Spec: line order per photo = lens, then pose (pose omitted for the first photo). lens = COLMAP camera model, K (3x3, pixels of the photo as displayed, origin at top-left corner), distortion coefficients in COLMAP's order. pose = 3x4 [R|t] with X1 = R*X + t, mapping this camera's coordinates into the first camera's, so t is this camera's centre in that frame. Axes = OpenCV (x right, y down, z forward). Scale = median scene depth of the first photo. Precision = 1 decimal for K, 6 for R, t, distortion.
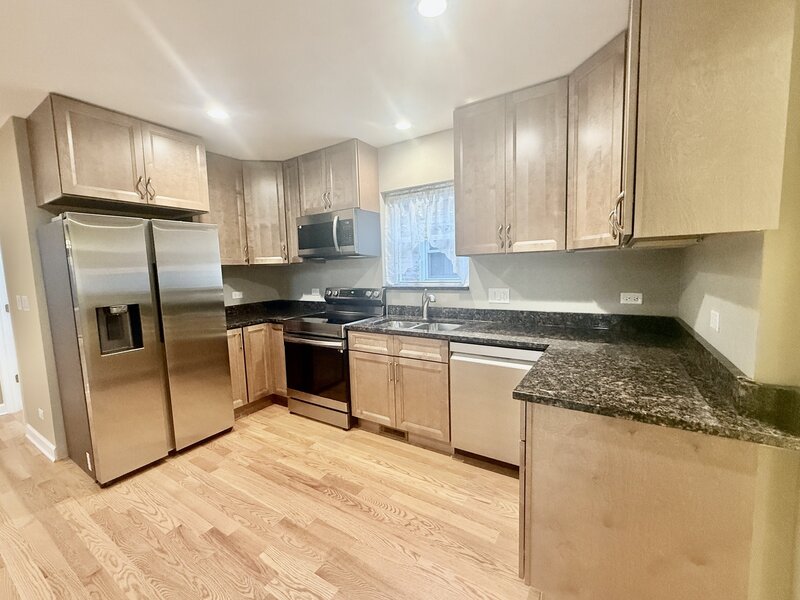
lens RADIAL K [[333.0, 0, 397.2], [0, 333.0, 299.0], [0, 0, 1]] dist [-0.002070, 0.000870]
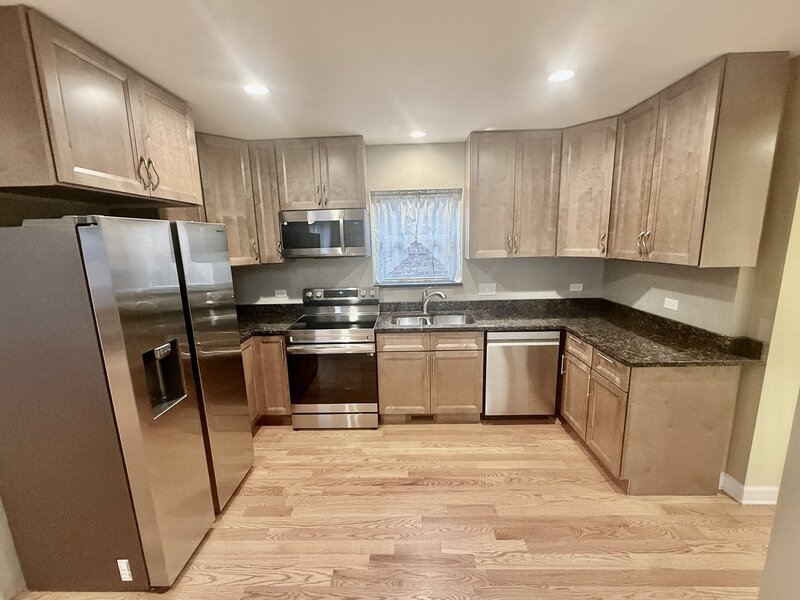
lens RADIAL K [[333.0, 0, 397.3], [0, 333.0, 299.2], [0, 0, 1]] dist [-0.002070, 0.000870]
pose [[0.857033, -0.085463, 0.508124, -0.626095], [0.050003, 0.995289, 0.083062, -0.094172], [-0.512829, -0.045779, 0.857269, 0.107741]]
